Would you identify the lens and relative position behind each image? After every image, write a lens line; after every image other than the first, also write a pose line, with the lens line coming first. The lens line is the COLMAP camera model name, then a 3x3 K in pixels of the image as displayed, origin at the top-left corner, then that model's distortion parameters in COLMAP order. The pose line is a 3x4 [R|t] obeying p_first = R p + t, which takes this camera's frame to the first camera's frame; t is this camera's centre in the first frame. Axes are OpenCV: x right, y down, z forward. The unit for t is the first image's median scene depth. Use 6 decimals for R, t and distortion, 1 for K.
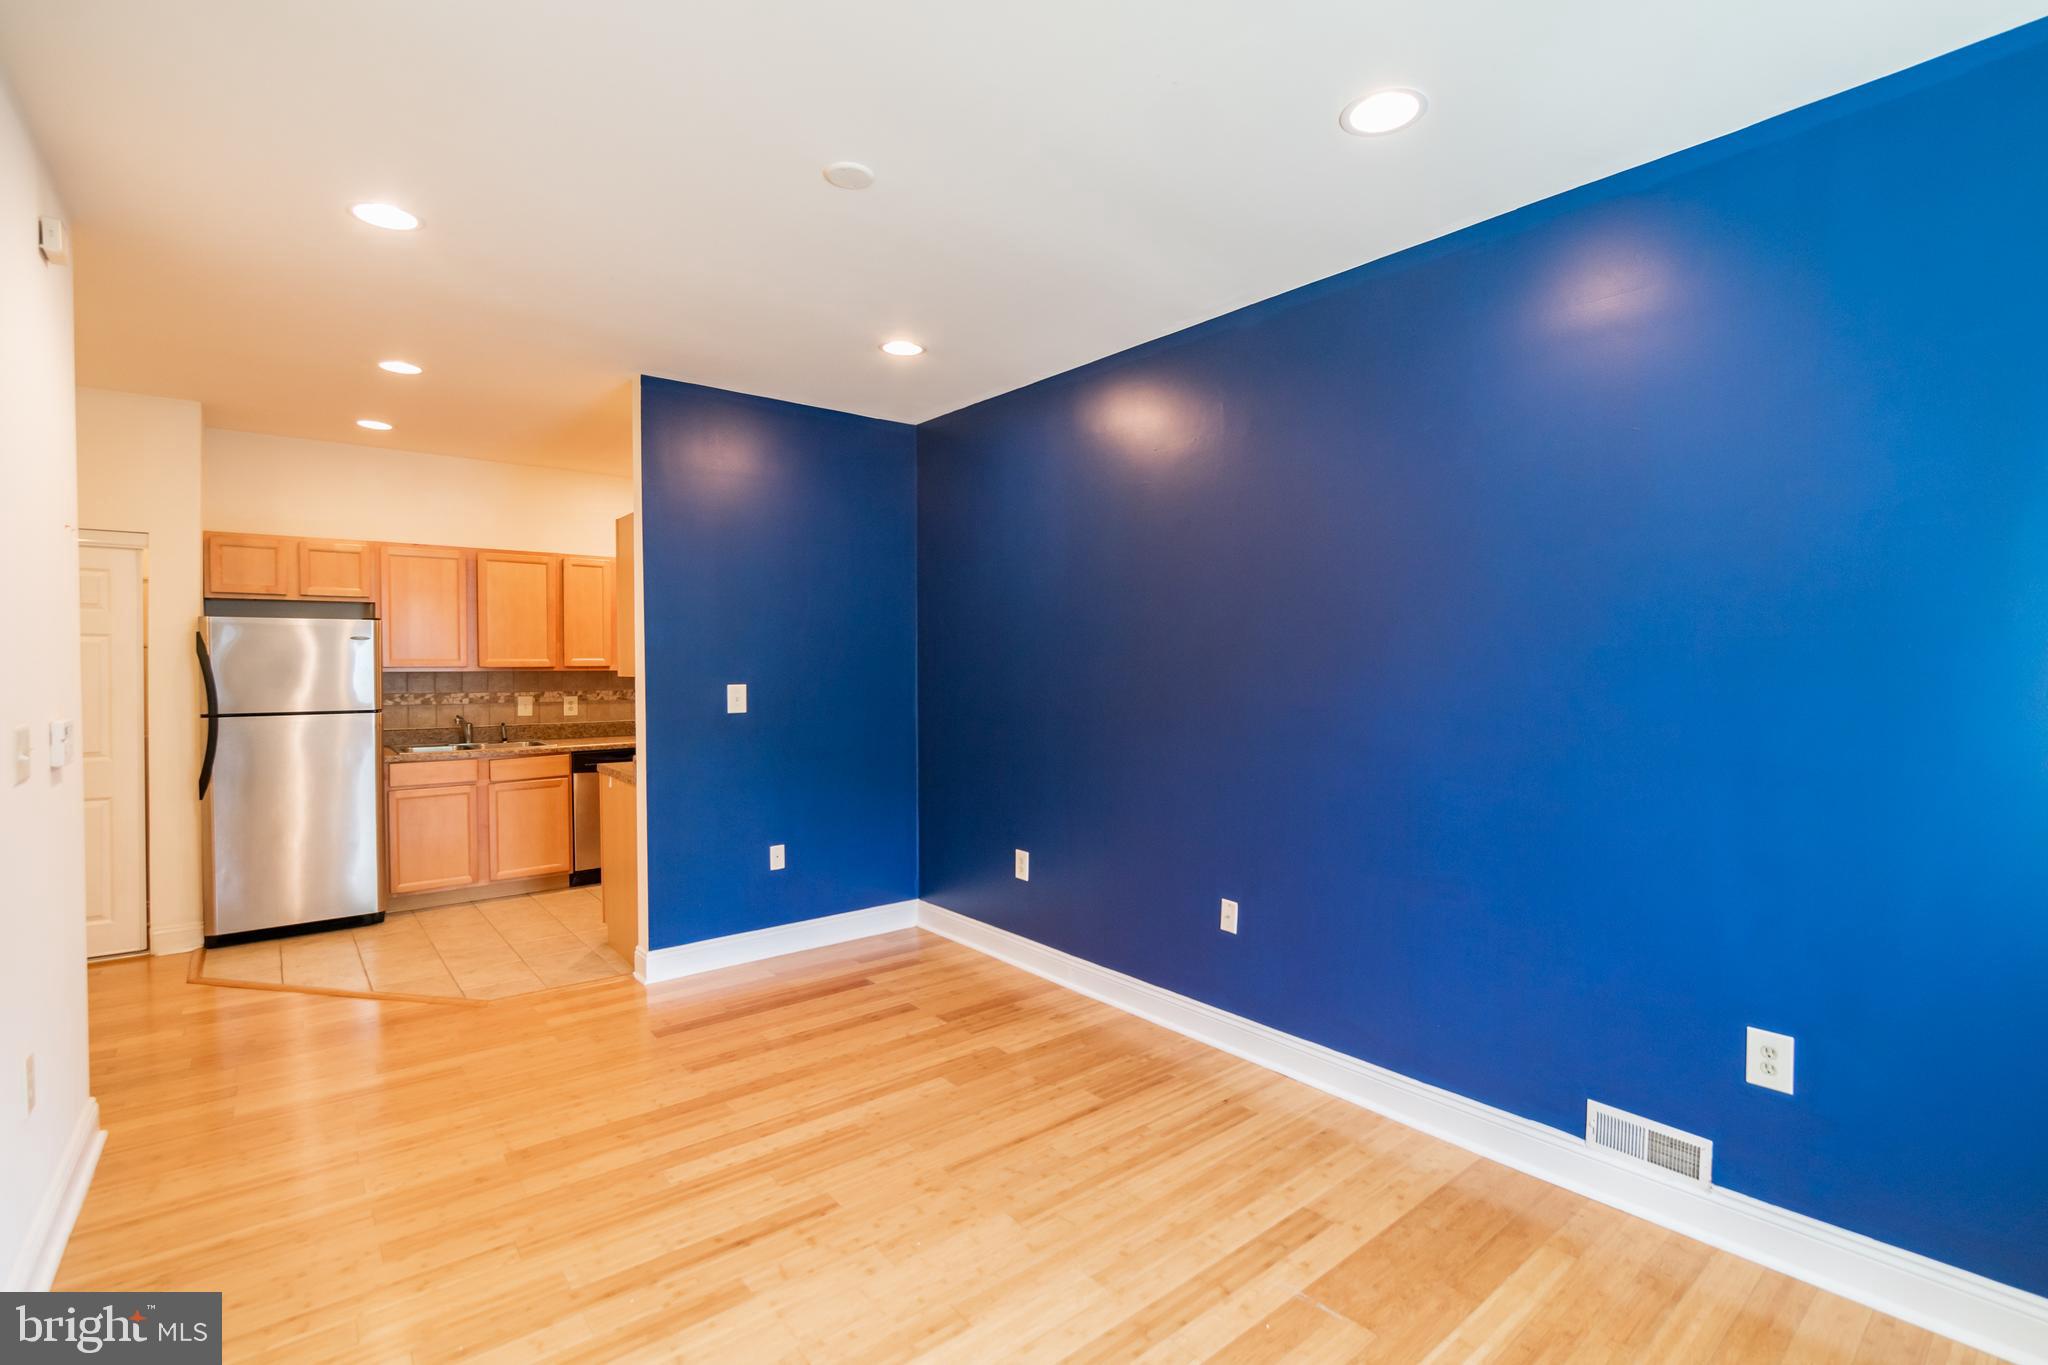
lens RADIAL K [[925.8, 0, 1001.2], [0, 925.8, 683.9], [0, 0, 1]] dist [-0.014186, 0.000026]
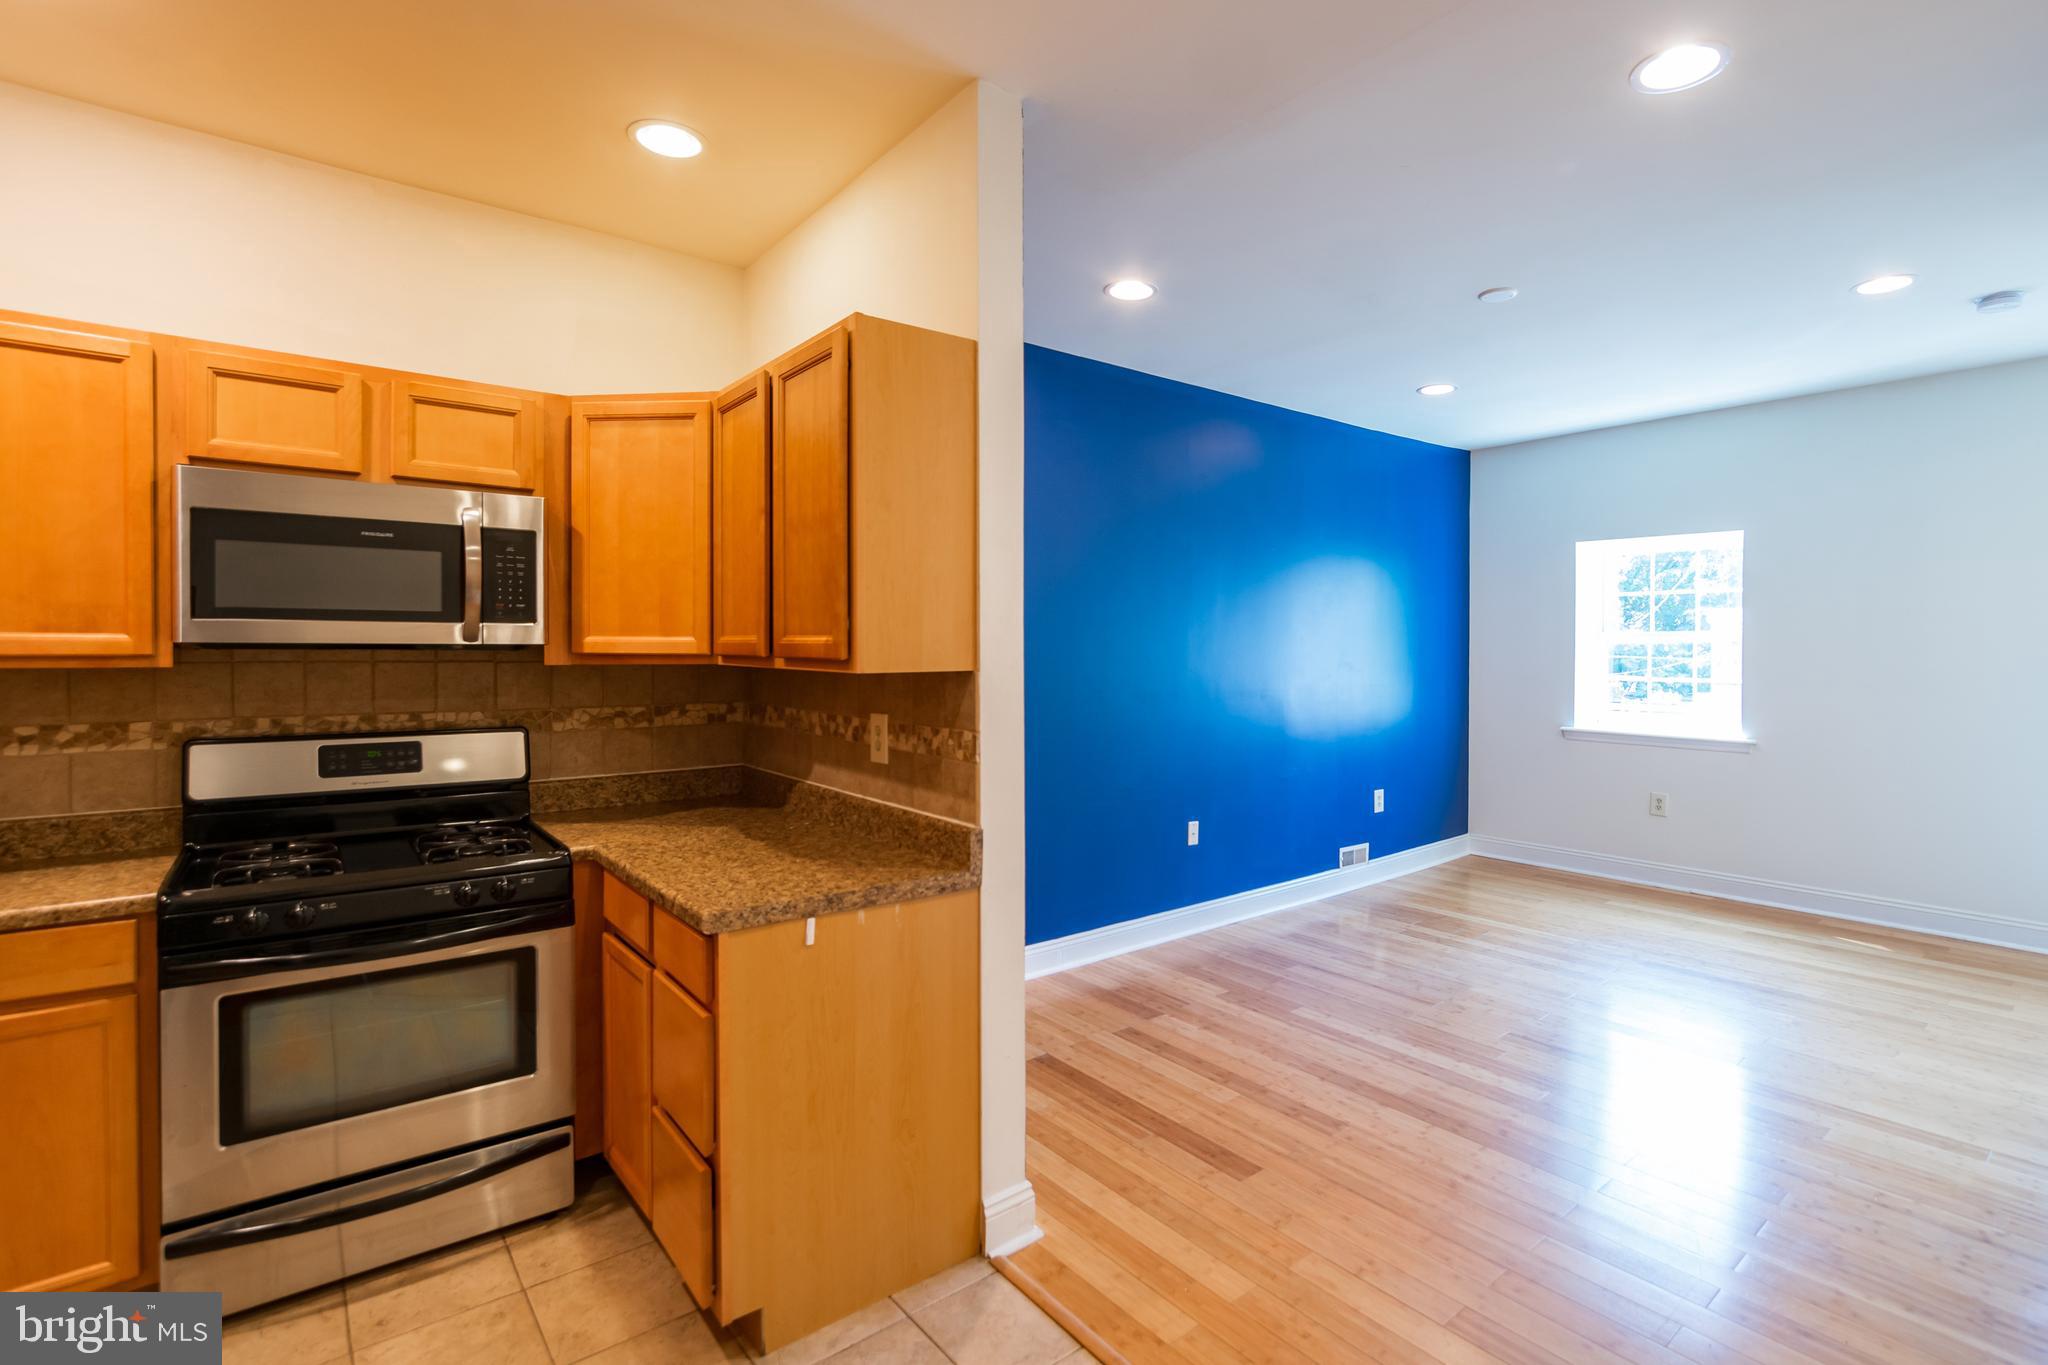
lens RADIAL K [[957.7, 0, 1086.3], [0, 957.7, 657.9], [0, 0, 1]] dist [-0.009661, 0.000828]
pose [[-0.023857, -0.011785, 0.999646, -0.890846], [0.023632, 0.999644, 0.012349, -0.018722], [-0.999436, 0.023918, -0.023570, 0.924613]]
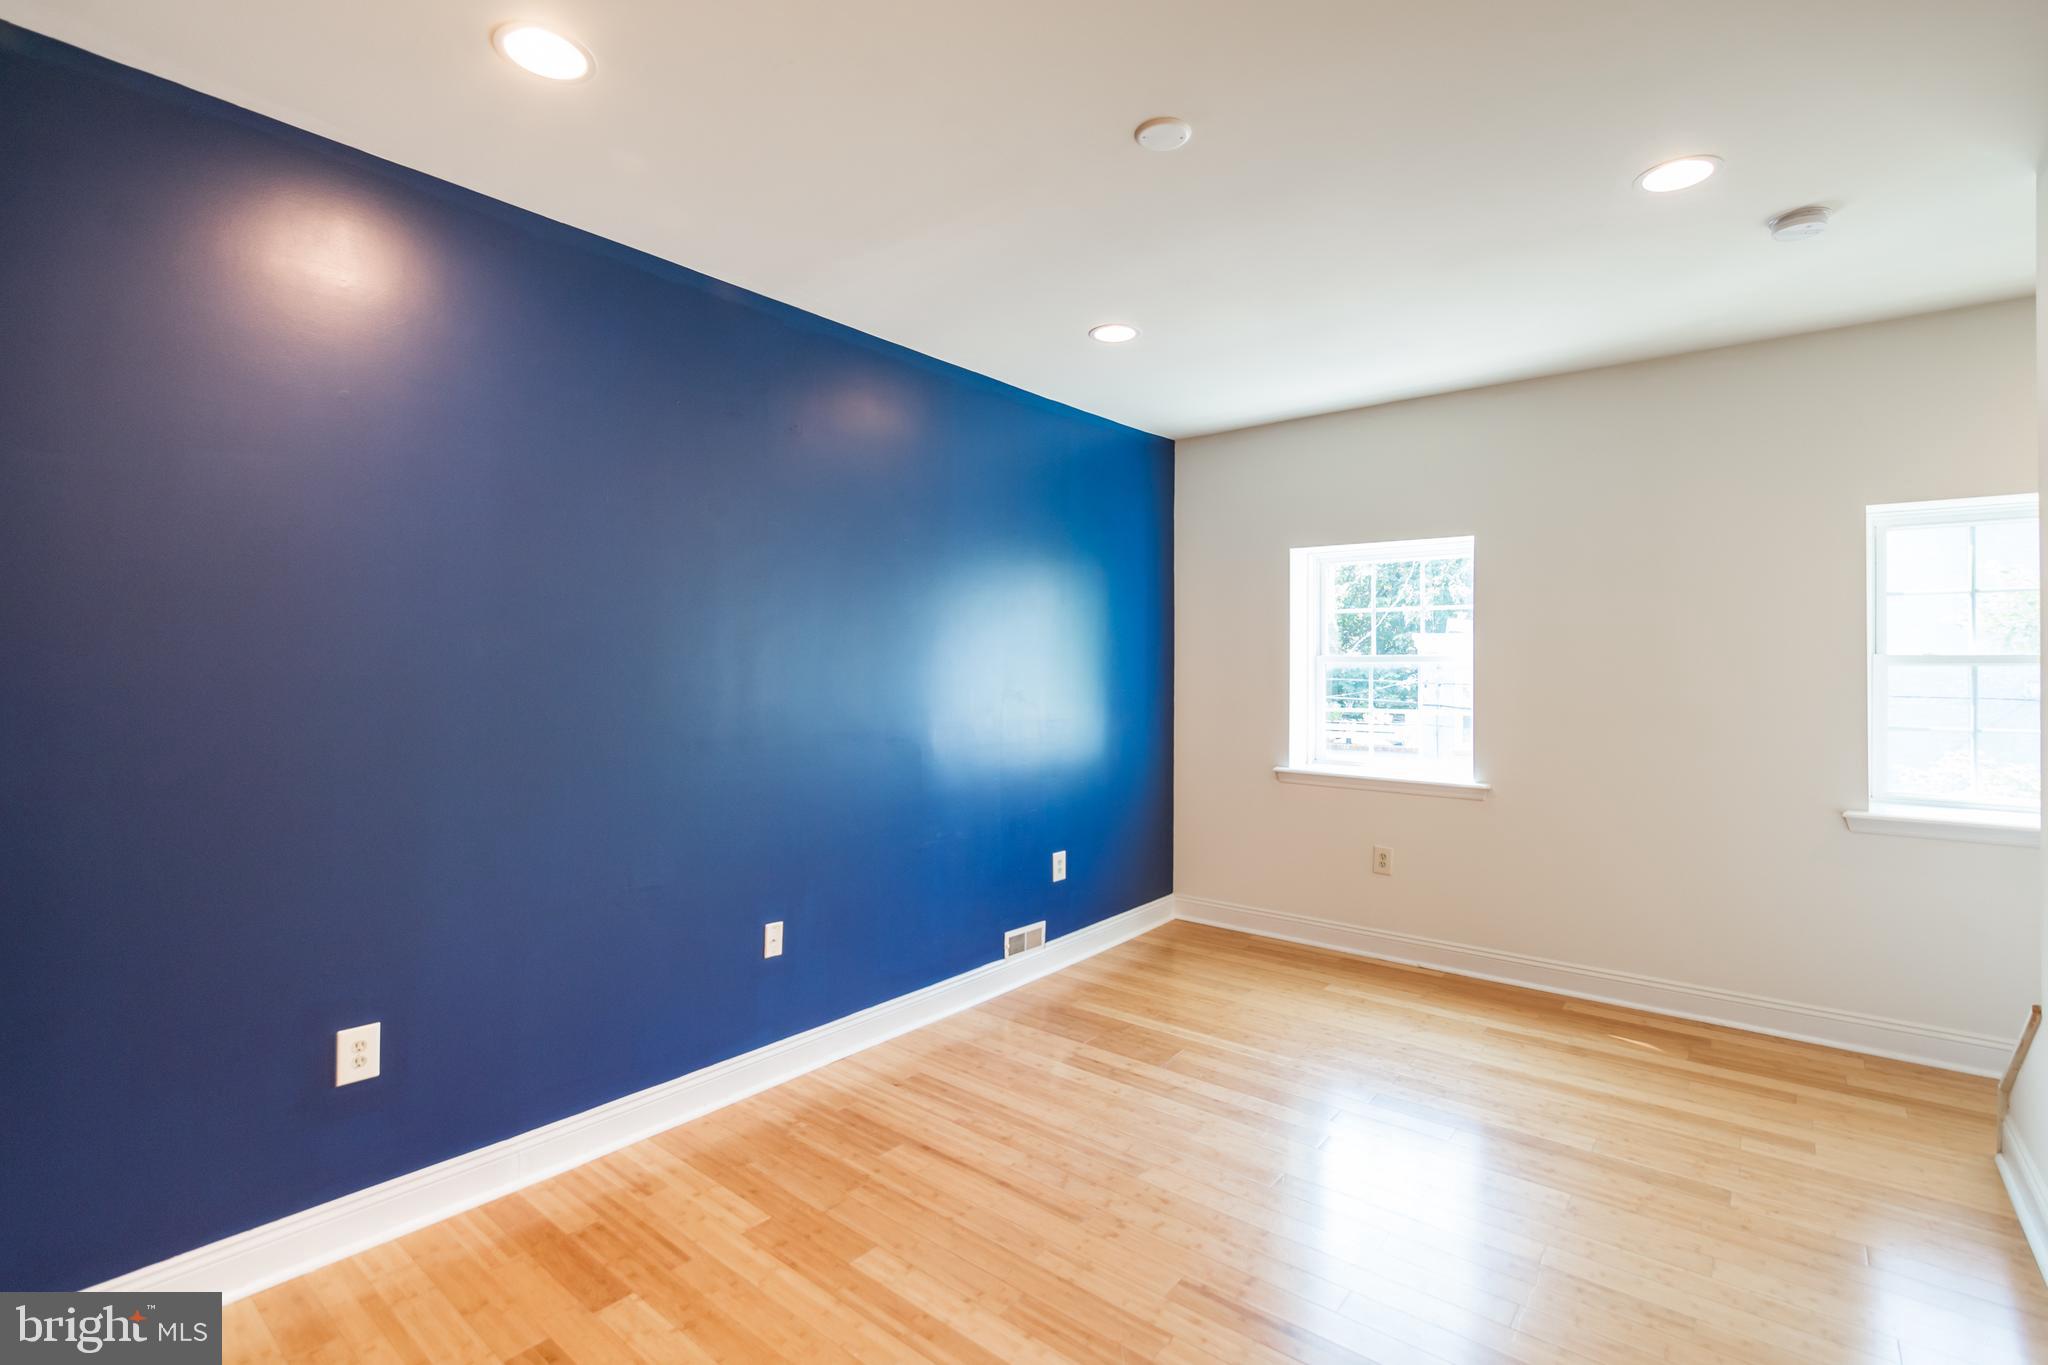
lens RADIAL K [[926.3, 0, 1030.3], [0, 926.3, 668.6], [0, 0, 1]] dist [-0.011808, -0.000044]
pose [[-0.211449, -0.000843, 0.977389, -0.563893], [0.019400, 0.999799, 0.005060, -0.016909], [-0.977196, 0.020032, -0.211390, 0.734326]]
